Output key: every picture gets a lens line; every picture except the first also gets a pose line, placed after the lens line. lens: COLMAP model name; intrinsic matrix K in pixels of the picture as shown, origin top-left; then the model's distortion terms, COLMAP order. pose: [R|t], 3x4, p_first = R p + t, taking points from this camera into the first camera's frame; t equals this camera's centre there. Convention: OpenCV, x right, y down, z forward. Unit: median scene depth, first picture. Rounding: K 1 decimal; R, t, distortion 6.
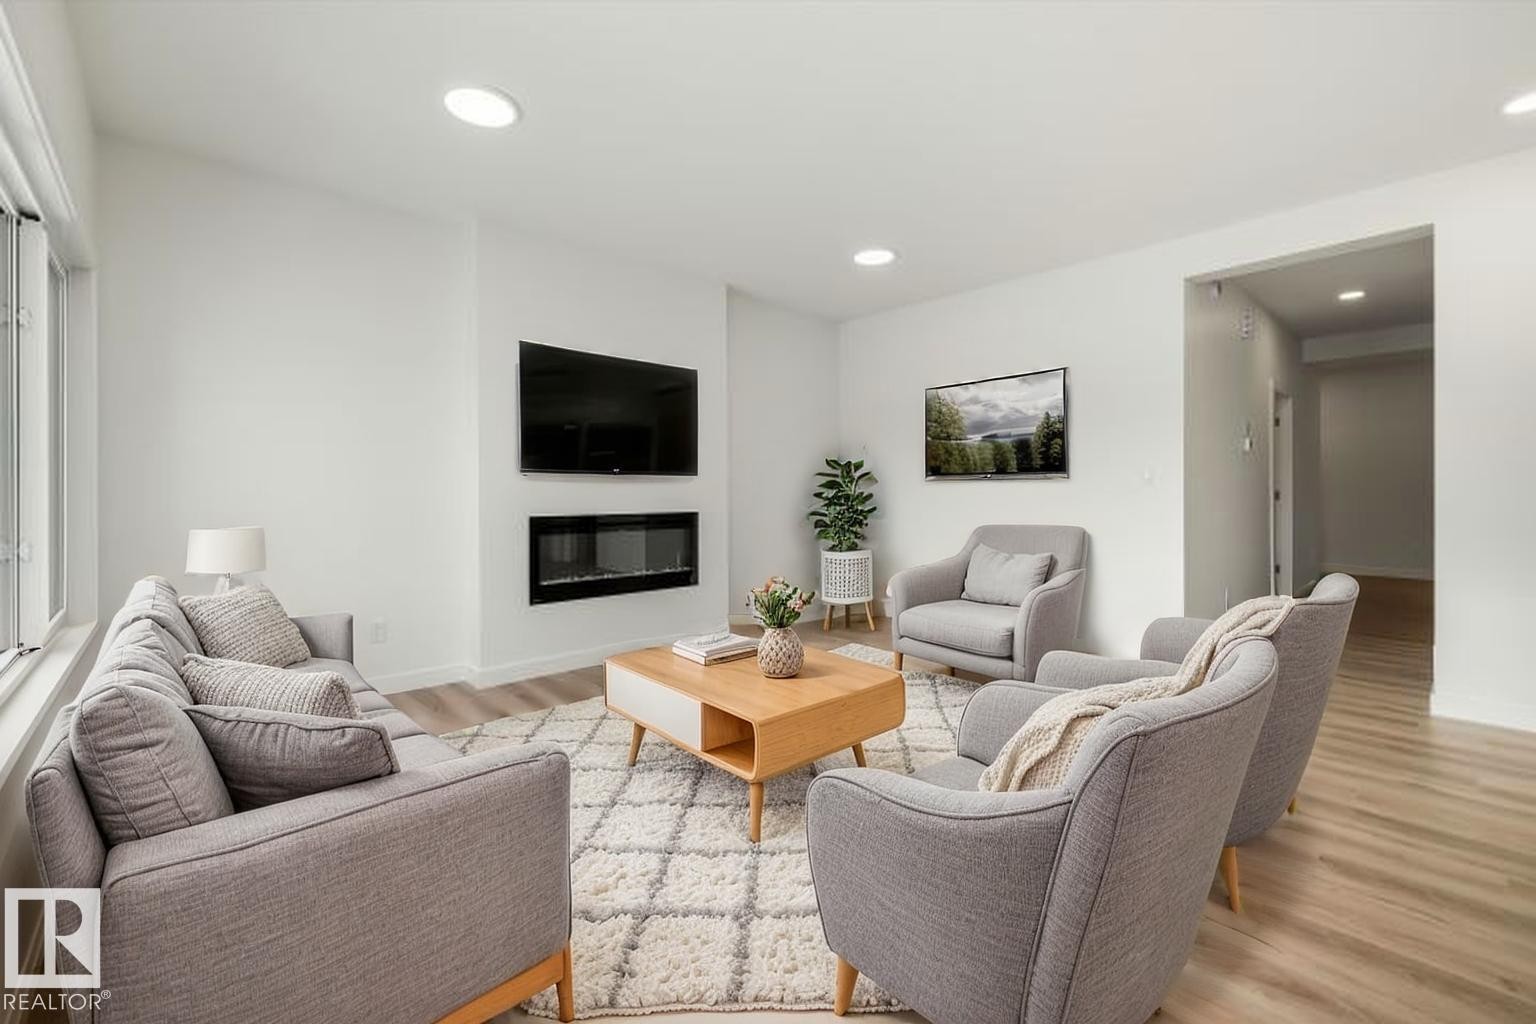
lens RADIAL K [[648.0, 0, 761.8], [0, 648.0, 489.7], [0, 0, 1]] dist [-0.002608, -0.000054]
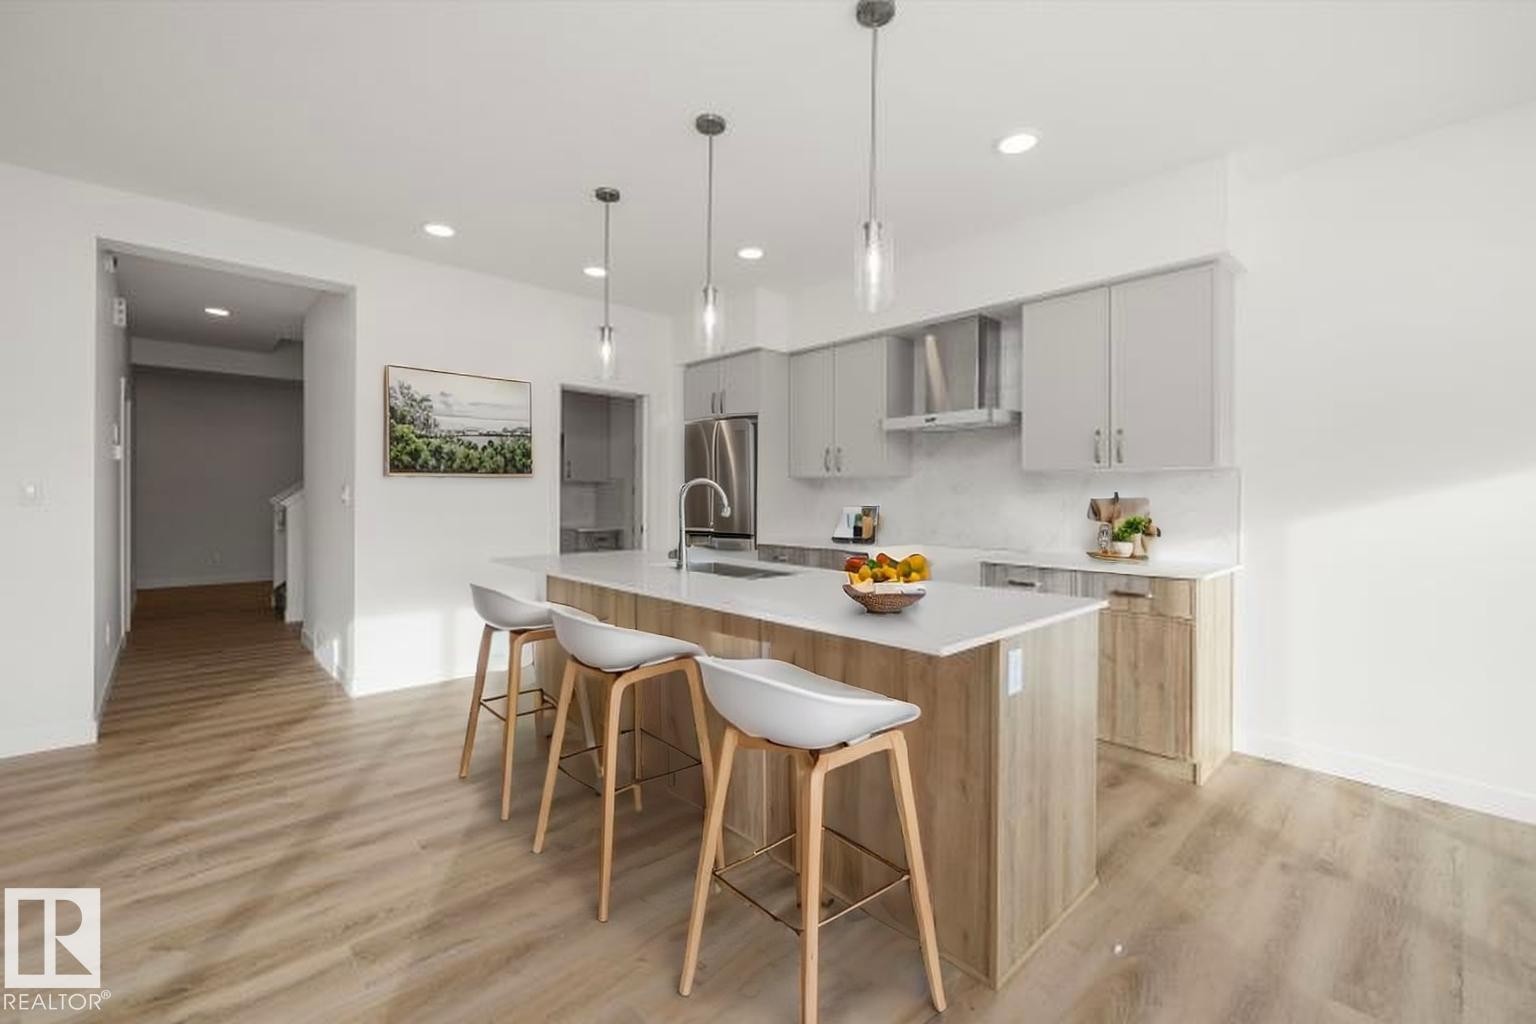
lens RADIAL K [[643.8, 0, 762.6], [0, 643.8, 499.7], [0, 0, 1]] dist [-0.002454, -0.000383]
pose [[-0.008708, -0.001359, 0.999961, -0.143795], [-0.004614, 0.999988, 0.001319, -0.020493], [-0.999951, -0.004603, -0.008714, 0.239022]]
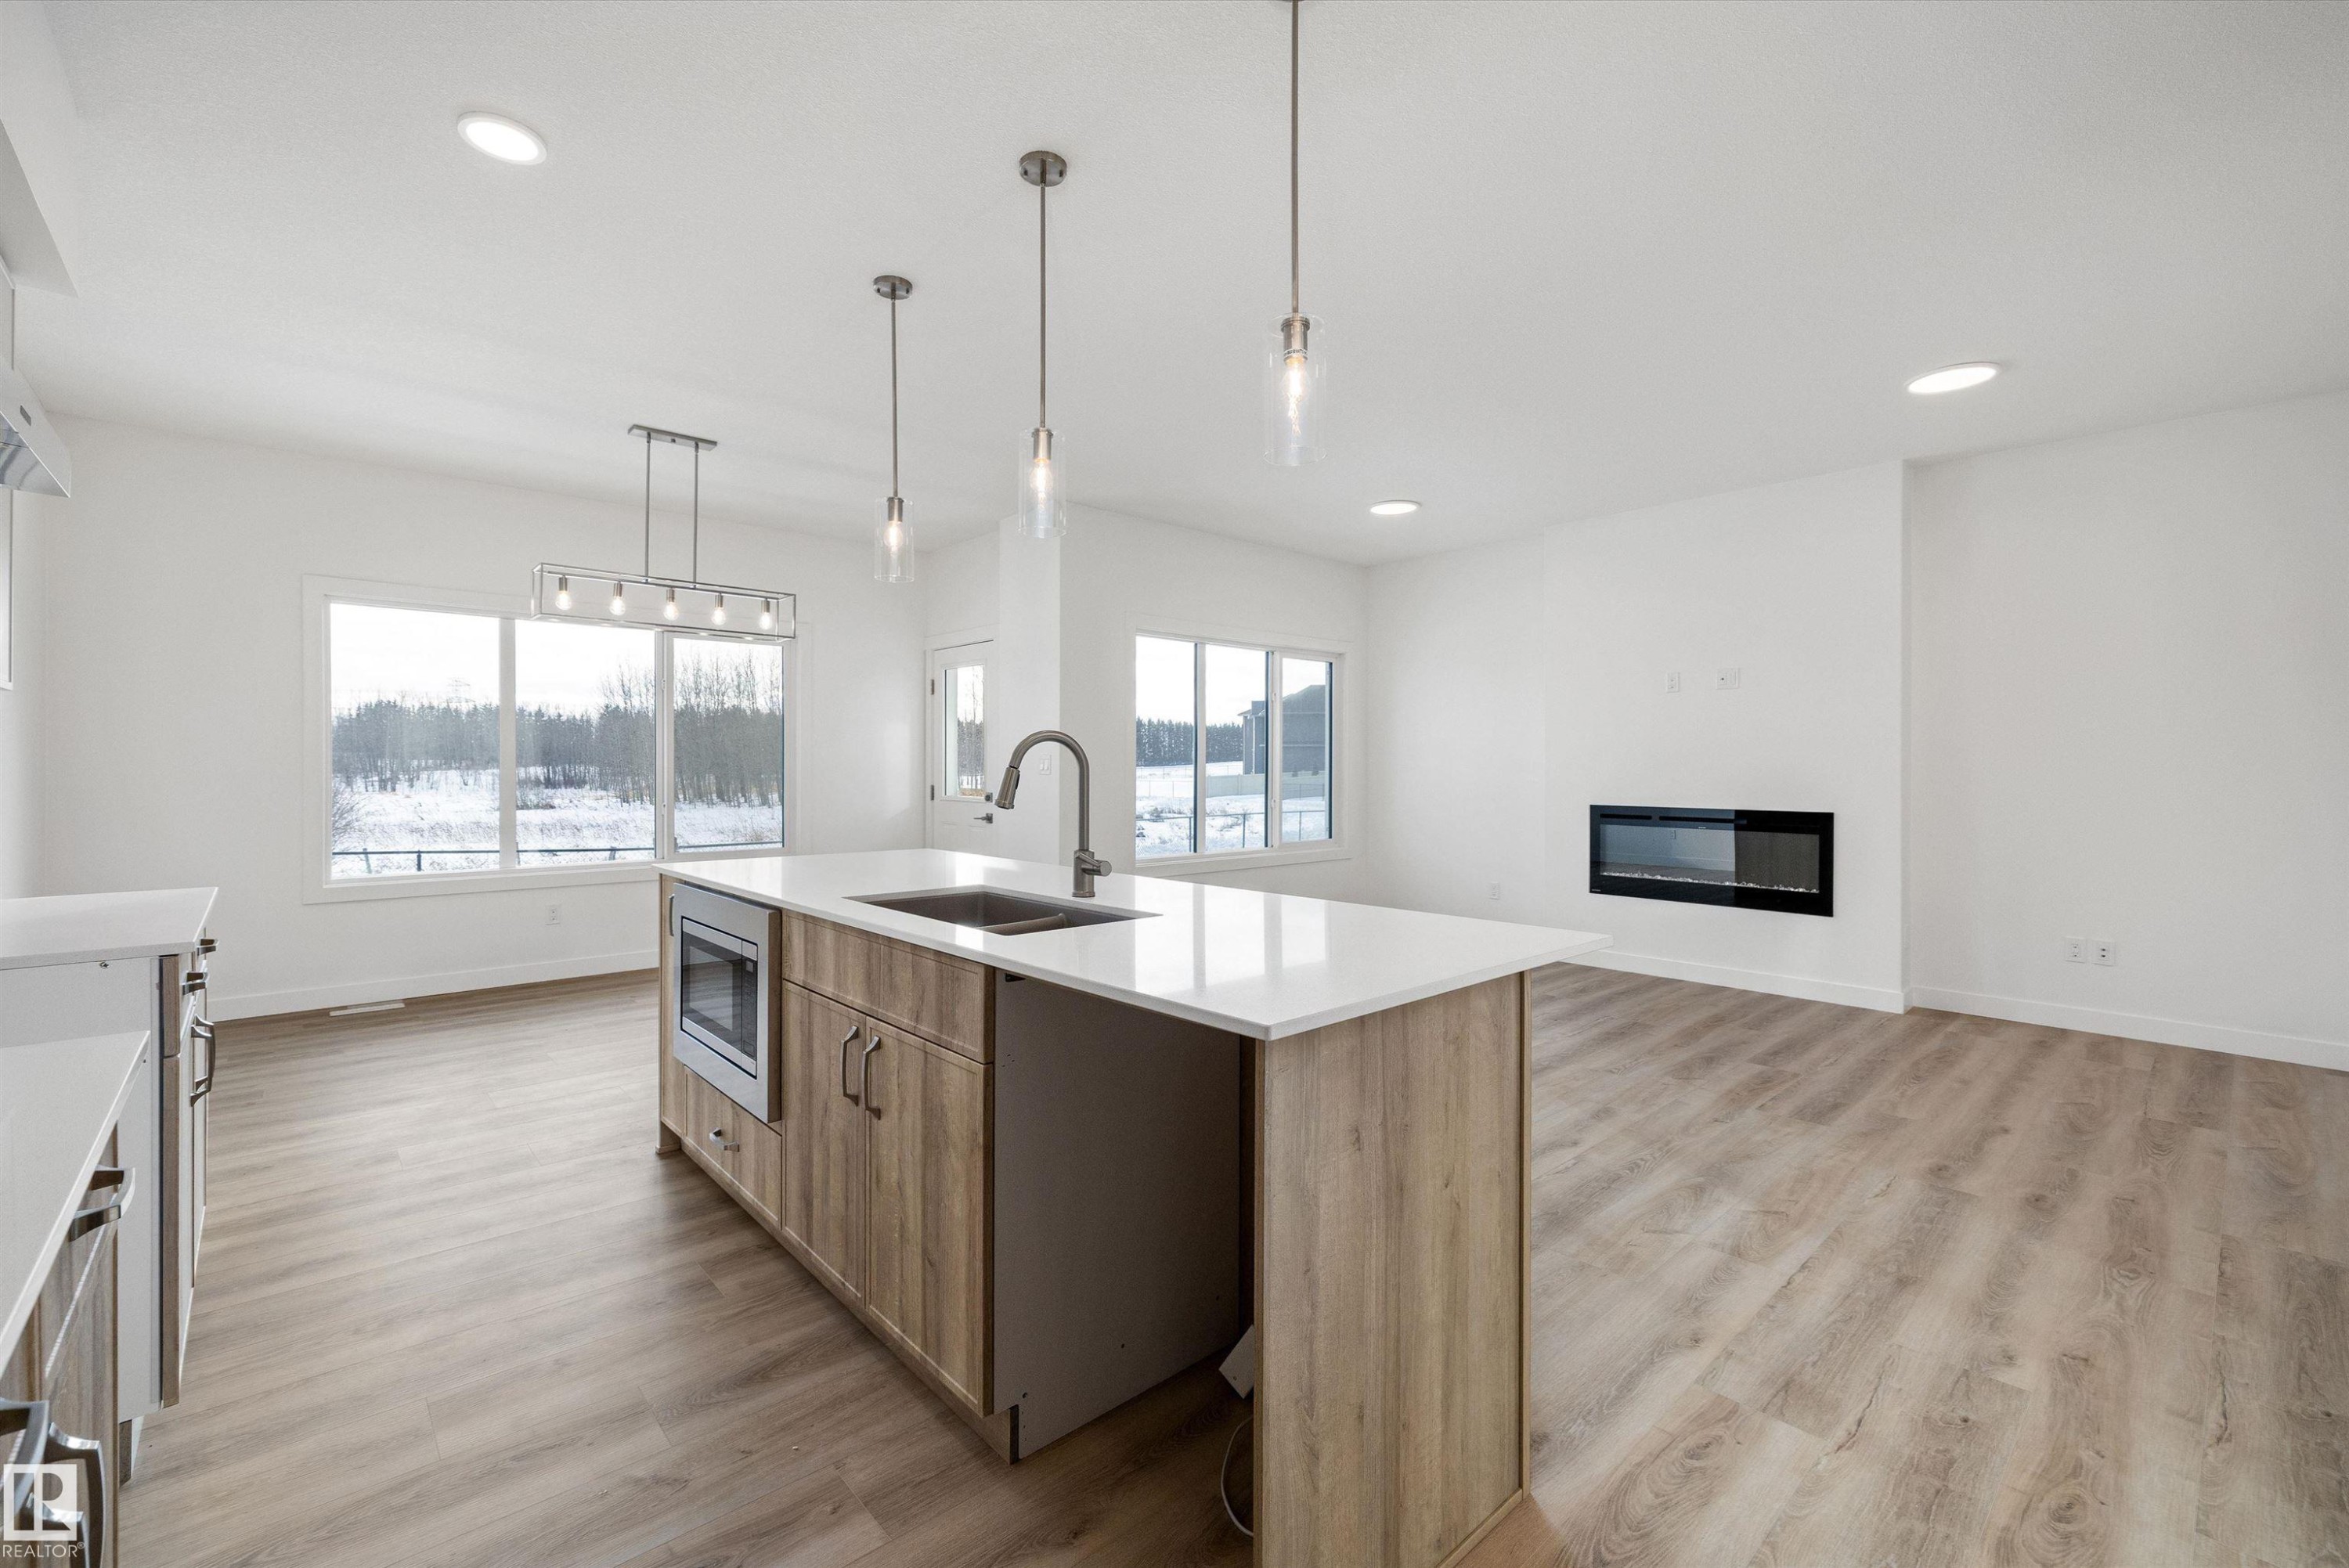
lens RADIAL K [[984.4, 0, 1166.2], [0, 984.4, 765.1], [0, 0, 1]] dist [-0.002454, -0.000383]
pose [[0.001871, 0.002629, -0.999995, 1.301281], [-0.001187, 0.999996, 0.002627, -0.024919], [0.999998, 0.001183, 0.001875, 0.385146]]
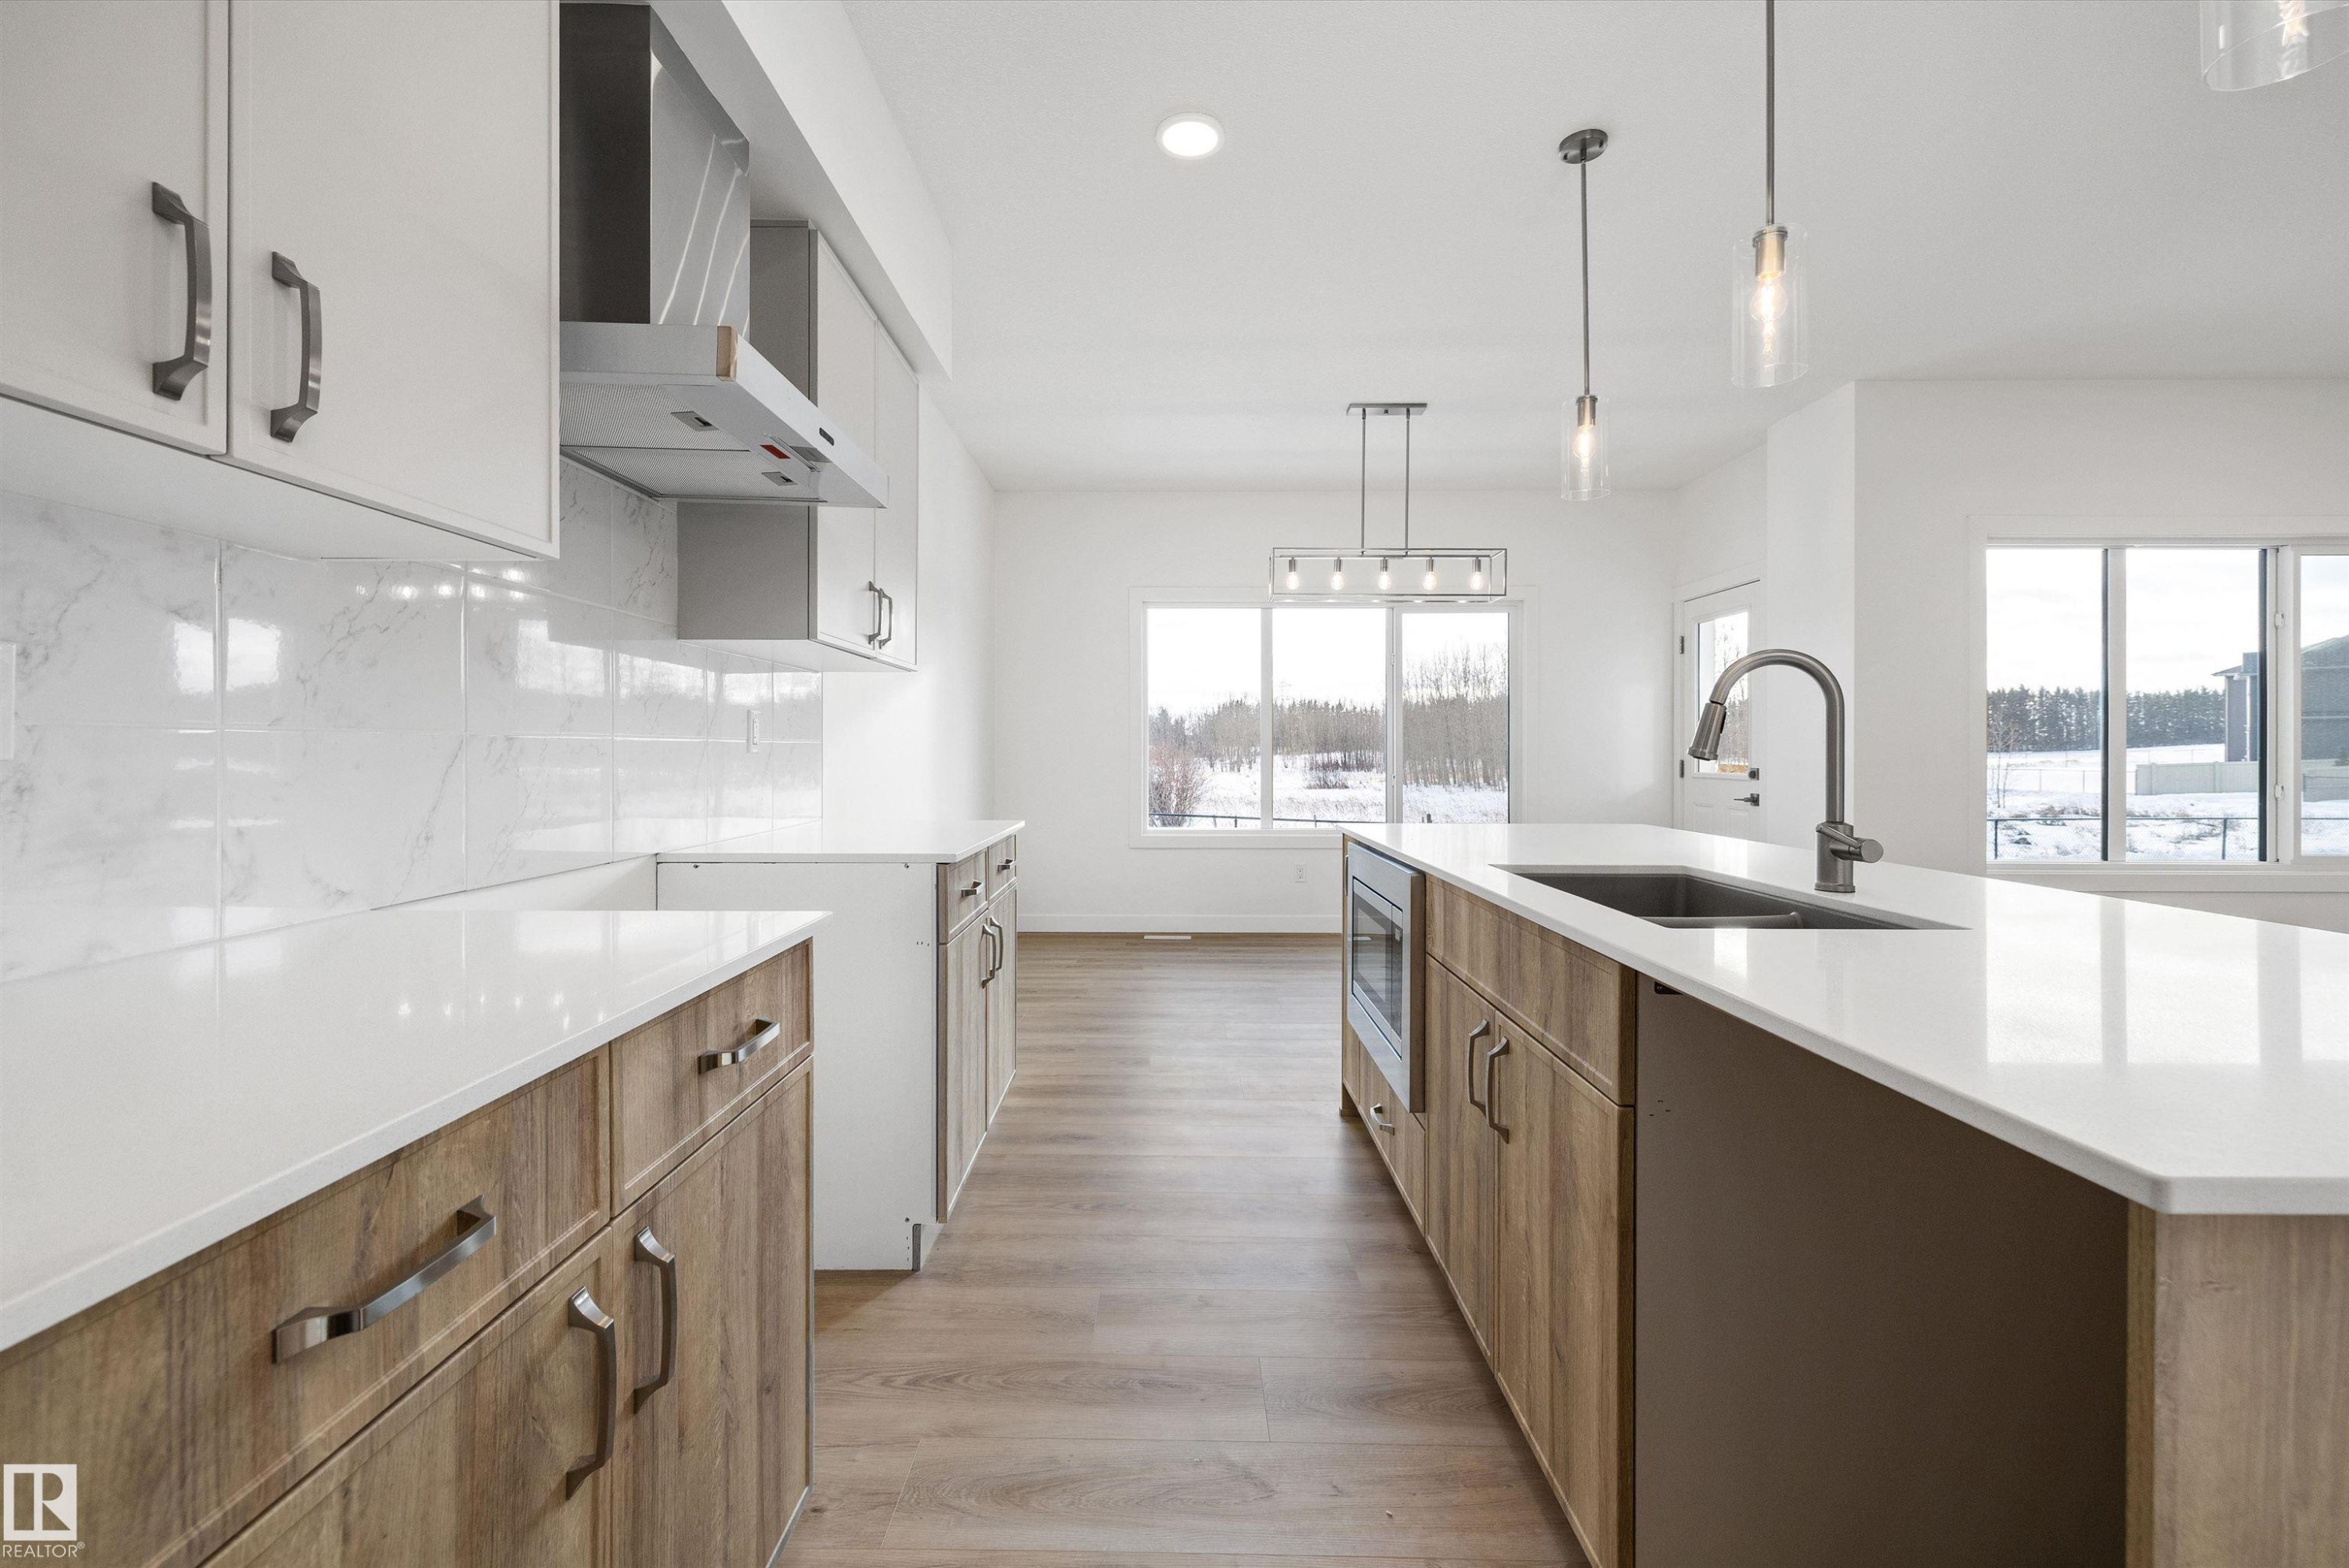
lens RADIAL K [[990.9, 0, 1165.0], [0, 990.9, 749.9], [0, 0, 1]] dist [-0.002608, -0.000054]
pose [[-0.675232, 0.001998, -0.737603, 1.175960], [0.002146, 0.999997, 0.000744, 0.000260], [0.737603, -0.001081, -0.675234, 0.410538]]
